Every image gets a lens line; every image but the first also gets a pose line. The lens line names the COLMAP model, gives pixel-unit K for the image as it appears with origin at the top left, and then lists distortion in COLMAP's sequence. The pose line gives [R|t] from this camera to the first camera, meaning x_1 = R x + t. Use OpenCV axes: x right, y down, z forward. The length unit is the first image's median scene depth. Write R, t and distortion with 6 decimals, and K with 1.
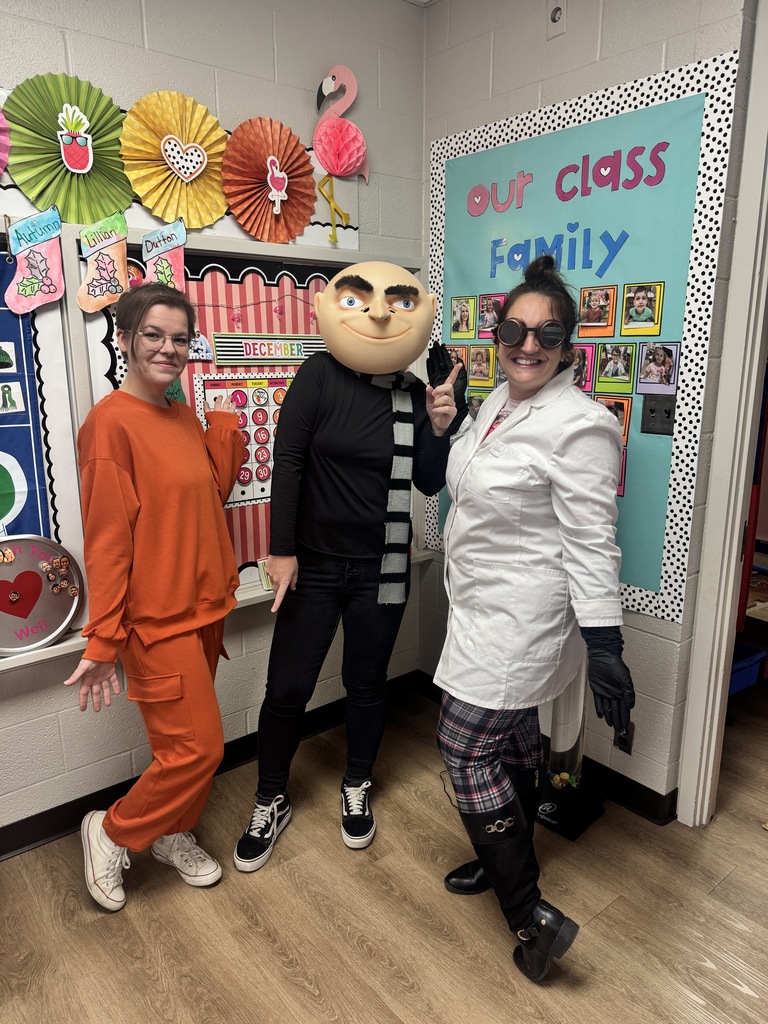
lens RADIAL K [[715.1, 0, 384.0], [0, 715.1, 512.0], [0, 0, 1]] dist [0.058636, -0.042561]
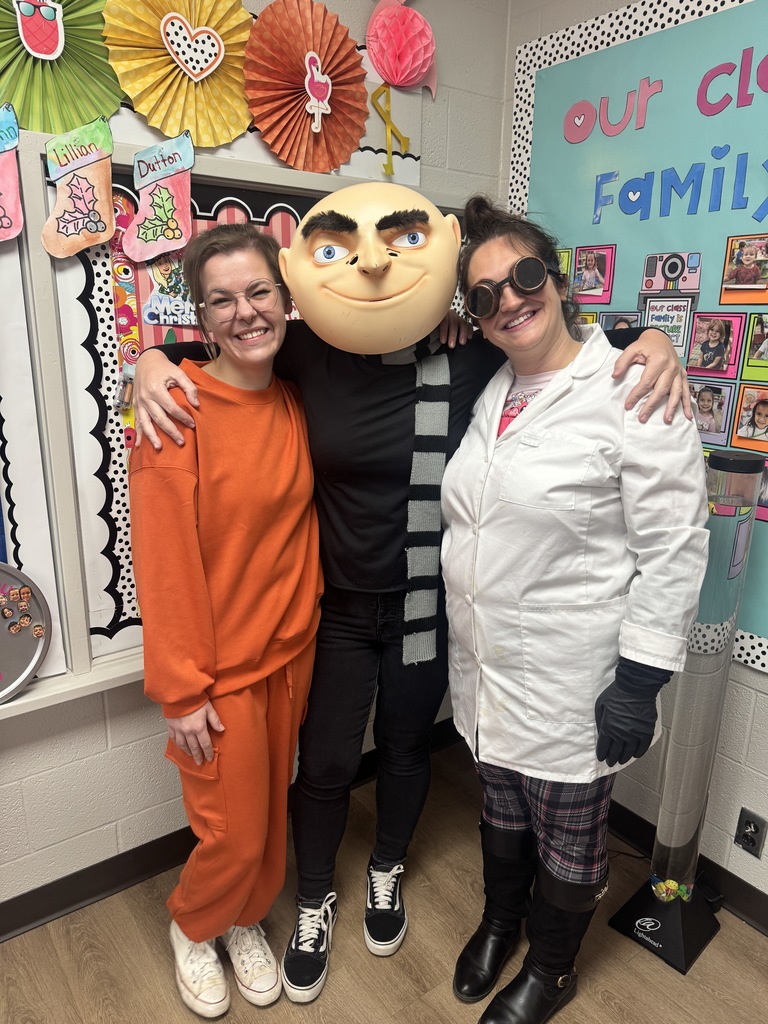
lens RADIAL K [[715.1, 0, 384.0], [0, 715.1, 512.0], [0, 0, 1]] dist [0.058636, -0.042561]
pose [[0.998996, 0.028502, -0.034560, -0.042285], [-0.027297, 0.999019, 0.034863, -0.048502], [0.035520, -0.033885, 0.998794, 0.245978]]
